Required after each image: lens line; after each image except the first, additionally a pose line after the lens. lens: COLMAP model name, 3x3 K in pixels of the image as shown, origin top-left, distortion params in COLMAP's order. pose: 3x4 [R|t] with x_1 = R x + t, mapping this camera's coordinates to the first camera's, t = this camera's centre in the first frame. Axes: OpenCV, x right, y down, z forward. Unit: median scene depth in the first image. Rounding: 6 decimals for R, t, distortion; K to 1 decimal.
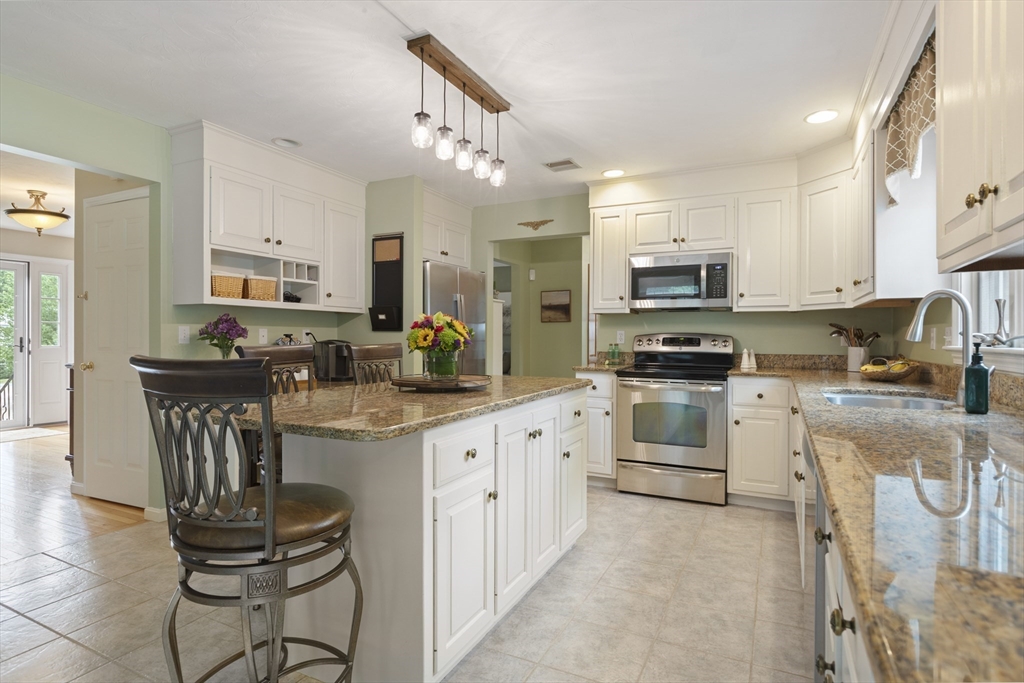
lens RADIAL K [[525.6, 0, 512.0], [0, 525.6, 341.5], [0, 0, 1]] dist [0.000895, 0.000278]
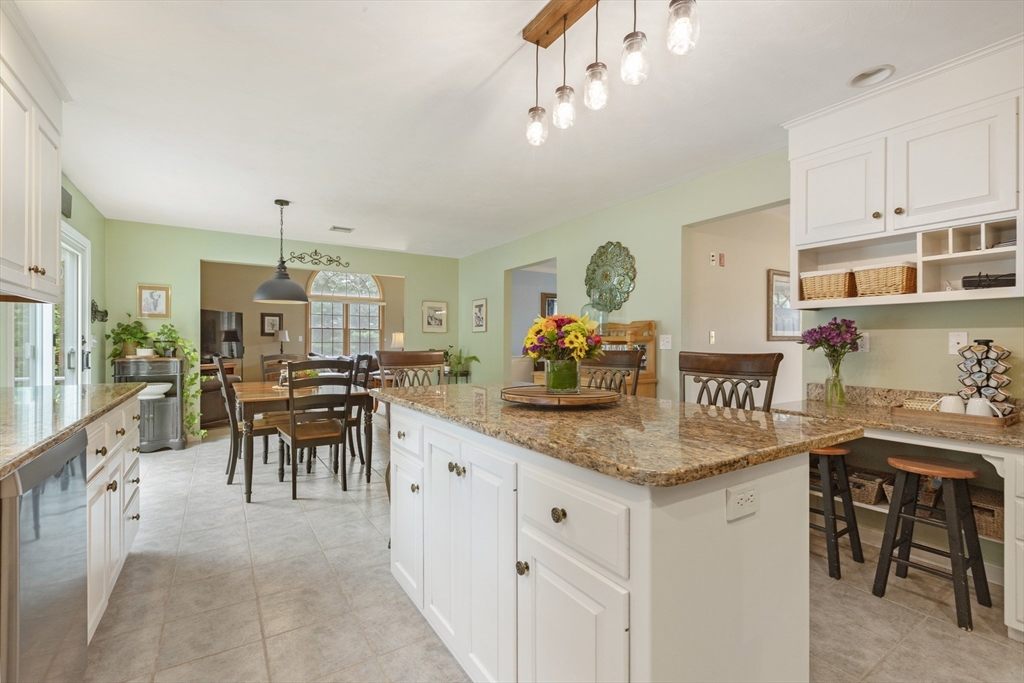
lens RADIAL K [[453.9, 0, 512.0], [0, 453.9, 341.5], [0, 0, 1]] dist [0.002059, 0.000244]
pose [[-0.506900, -0.003501, -0.861998, 0.328342], [-0.010157, 0.999947, 0.001912, -0.007230], [0.861945, 0.009725, -0.506909, 0.801723]]
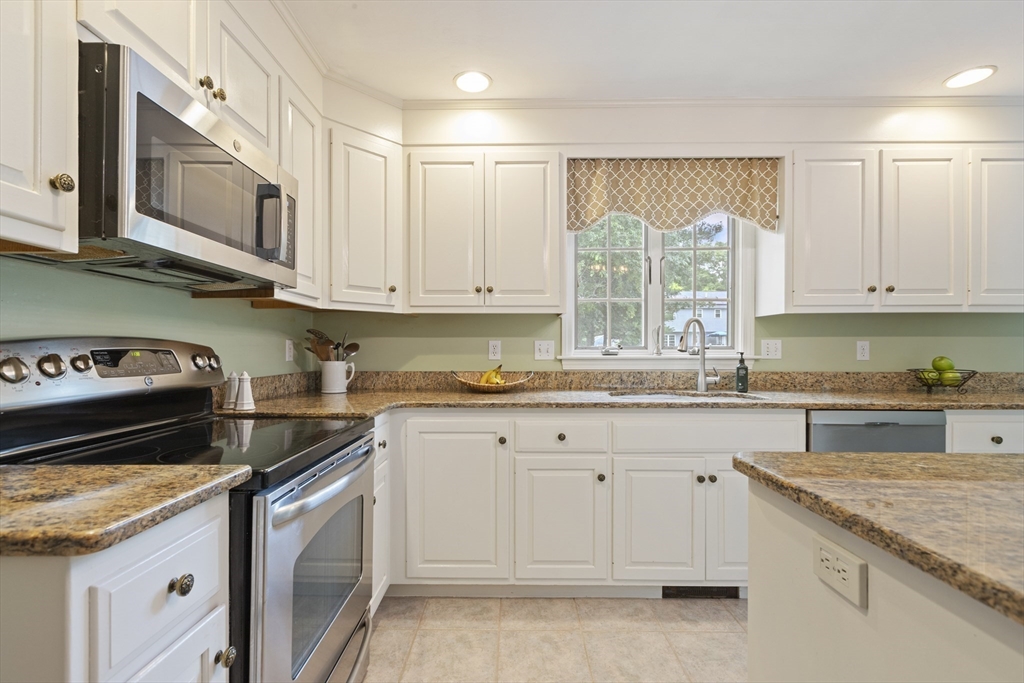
lens RADIAL K [[461.9, 0, 510.7], [0, 461.9, 347.5], [0, 0, 1]] dist [0.002166, 0.000149]
pose [[-0.436197, -0.002102, 0.899849, -0.072220], [0.005786, 0.999970, 0.005141, -0.010822], [-0.899833, 0.007449, -0.436172, 0.987665]]
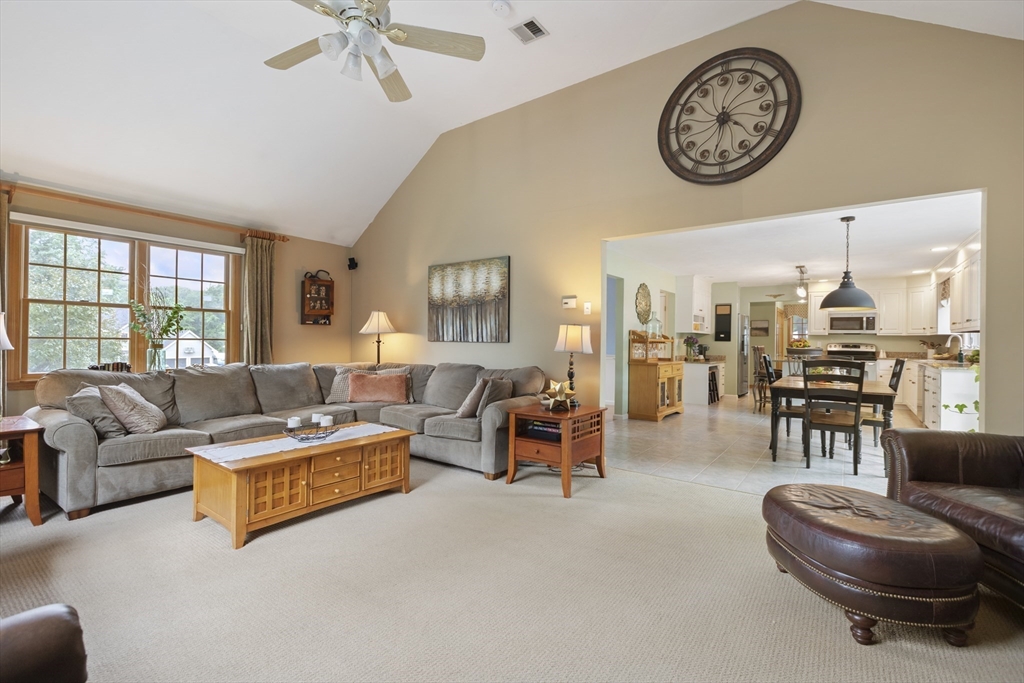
lens RADIAL K [[453.9, 0, 512.0], [0, 453.9, 341.5], [0, 0, 1]] dist [0.002059, 0.000244]
pose [[0.985863, 0.009361, -0.167294, -0.980189], [-0.010542, 0.999925, -0.006168, 0.007474], [0.167223, 0.007844, 0.985888, -1.513279]]
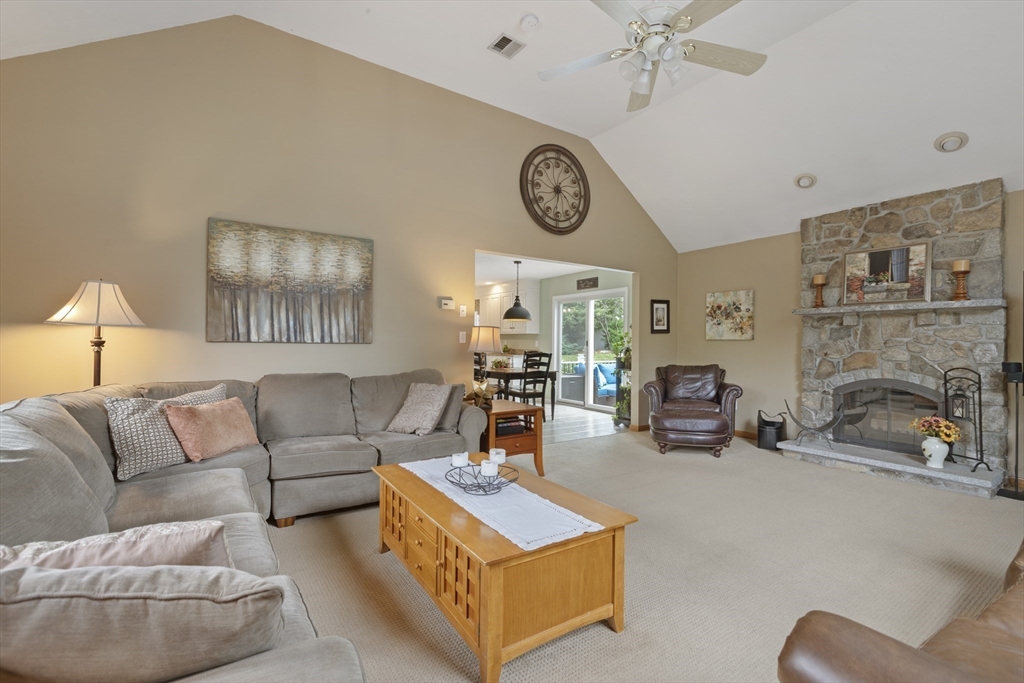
lens RADIAL K [[453.9, 0, 512.0], [0, 453.9, 341.5], [0, 0, 1]] dist [0.002059, 0.000244]
pose [[0.484931, 0.005407, 0.874536, -1.933168], [-0.003200, 0.999985, -0.004409, 0.002108], [-0.874547, -0.000660, 0.484941, -1.084648]]
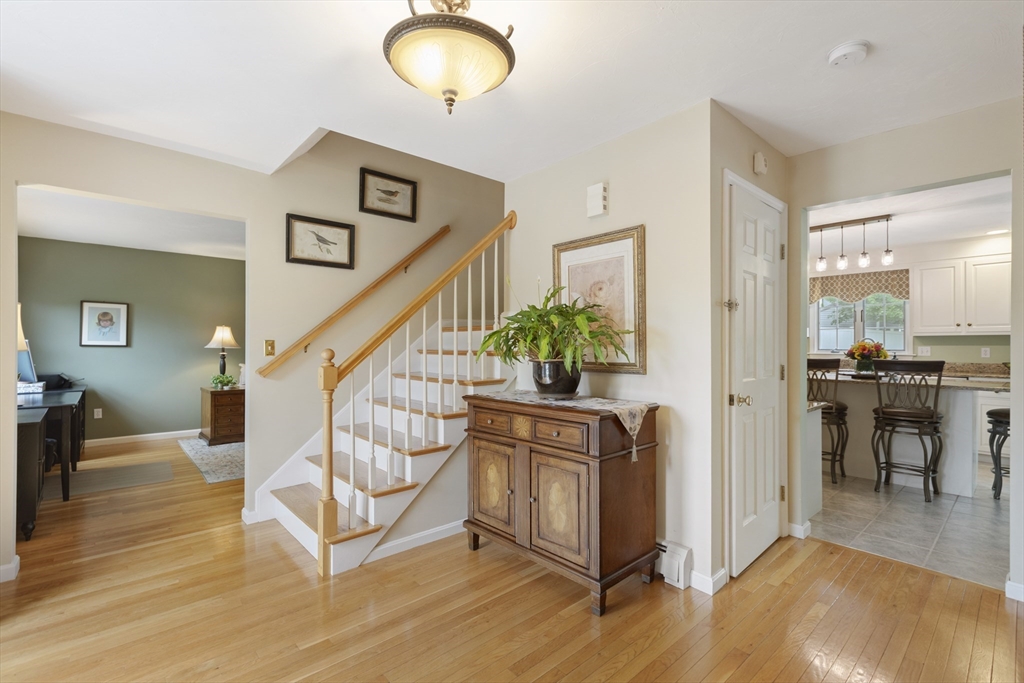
lens RADIAL K [[461.9, 0, 510.7], [0, 461.9, 347.5], [0, 0, 1]] dist [0.002166, 0.000149]
pose [[0.368708, -0.008553, 0.929506, -1.469775], [0.005986, 0.999959, 0.006827, -0.032390], [-0.929526, 0.003047, 0.368744, 1.010371]]
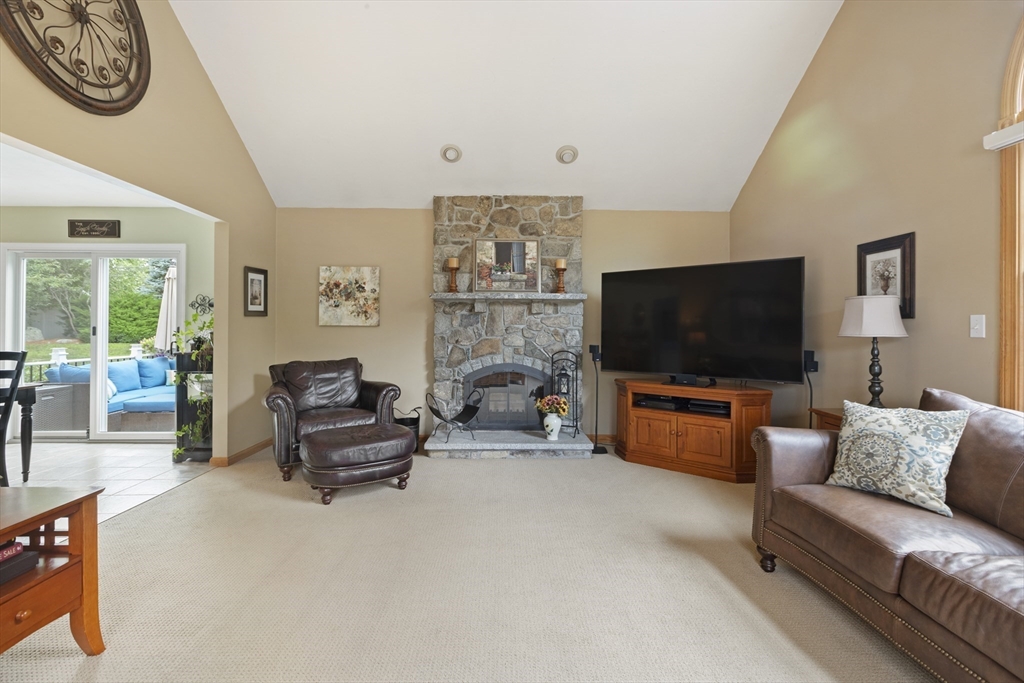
lens RADIAL K [[459.4, 0, 511.5], [0, 459.4, 329.8], [0, 0, 1]] dist [0.000229, 0.000149]
pose [[-0.469219, -0.002092, 0.883079, -1.570527], [0.000185, 0.999997, 0.002467, -0.004548], [-0.883082, 0.001321, -0.469218, -0.792325]]
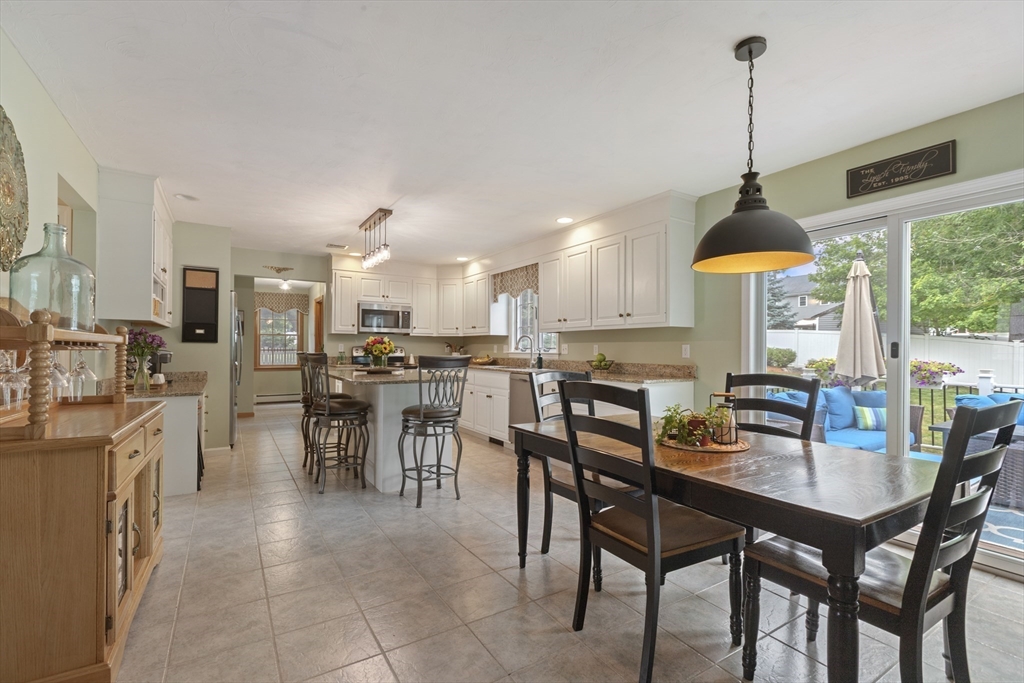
lens RADIAL K [[461.9, 0, 510.7], [0, 461.9, 347.5], [0, 0, 1]] dist [0.002166, 0.000149]
pose [[0.525687, 0.004001, 0.850668, -0.883524], [0.001868, 0.999981, -0.005858, 0.000481], [-0.850676, 0.004668, 0.525670, -0.259108]]
